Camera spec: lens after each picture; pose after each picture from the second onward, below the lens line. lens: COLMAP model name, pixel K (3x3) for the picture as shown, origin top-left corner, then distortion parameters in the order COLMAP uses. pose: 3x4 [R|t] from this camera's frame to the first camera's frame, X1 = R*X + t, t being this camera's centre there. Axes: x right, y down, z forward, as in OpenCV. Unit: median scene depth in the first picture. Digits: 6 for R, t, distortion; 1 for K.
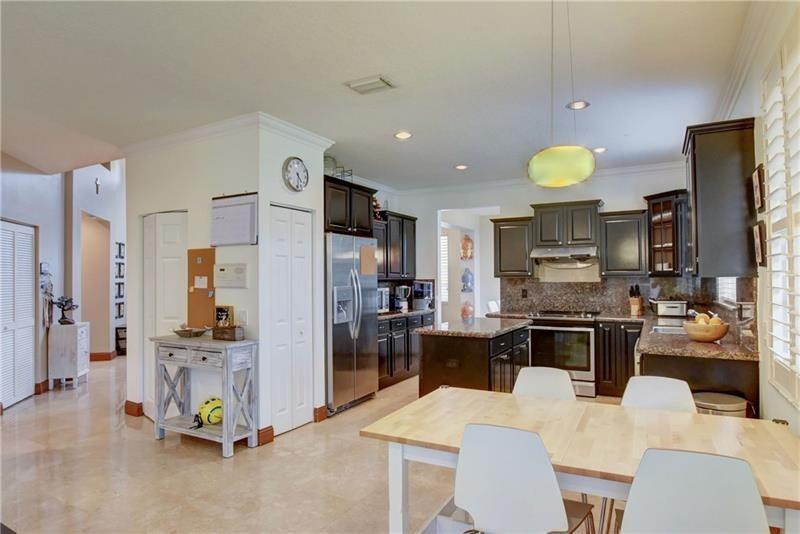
lens RADIAL K [[490.9, 0, 396.0], [0, 490.9, 271.9], [0, 0, 1]] dist [0.001206, -0.000023]
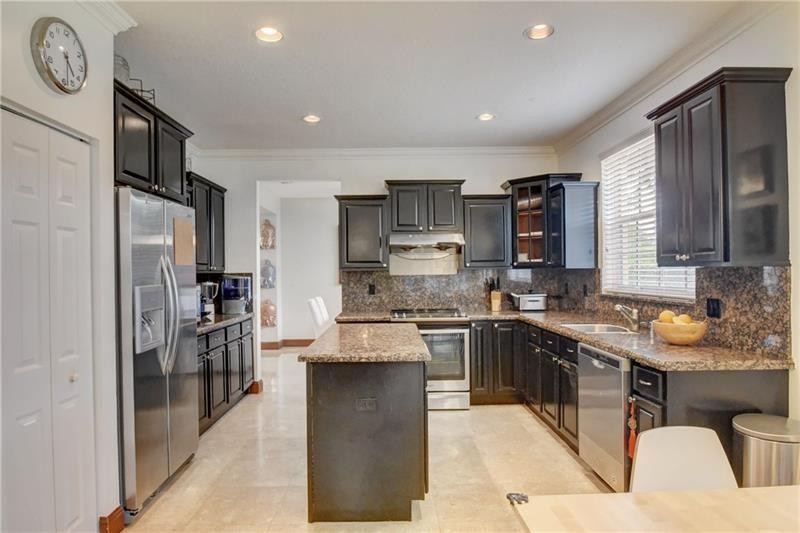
lens RADIAL K [[476.7, 0, 390.3], [0, 476.7, 270.6], [0, 0, 1]] dist [-0.025365, -0.002051]
pose [[0.874798, -0.003907, 0.484471, -0.105057], [-0.000417, 0.999961, 0.008818, 0.006160], [-0.484487, -0.007916, 0.874763, 0.317385]]
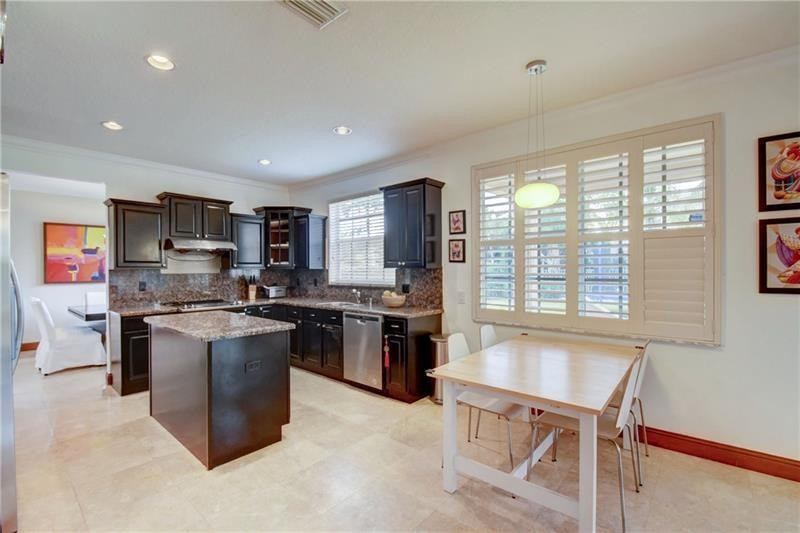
lens RADIAL K [[354.2, 0, 396.7], [0, 354.2, 270.3], [0, 0, 1]] dist [-0.001002, -0.000255]
pose [[0.216685, -0.001221, 0.976241, -0.306061], [-0.008813, 0.999956, 0.003206, 0.007975], [-0.976202, -0.009299, 0.216665, 0.430112]]
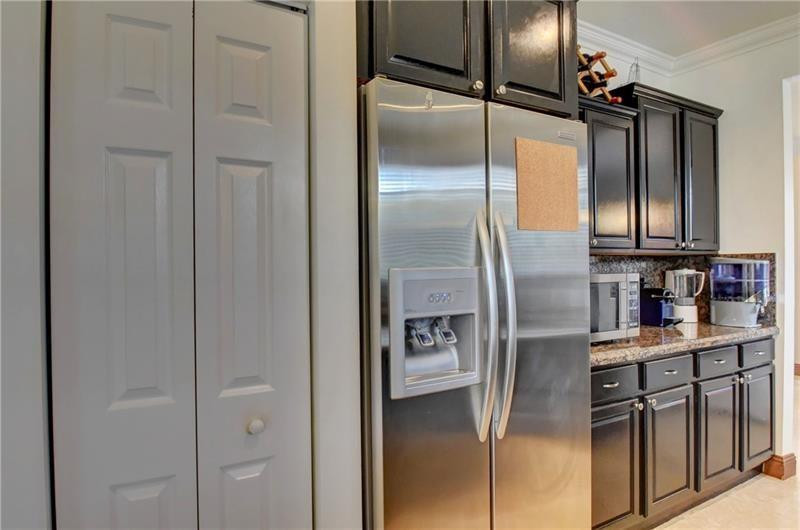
lens RADIAL K [[476.7, 0, 390.3], [0, 476.7, 269.1], [0, 0, 1]] dist [-0.025365, -0.002051]
pose [[0.851693, -0.000404, -0.524041, 0.013364], [0.011920, 0.999756, 0.018601, 0.020484], [0.523906, -0.022088, 0.851490, 0.606850]]
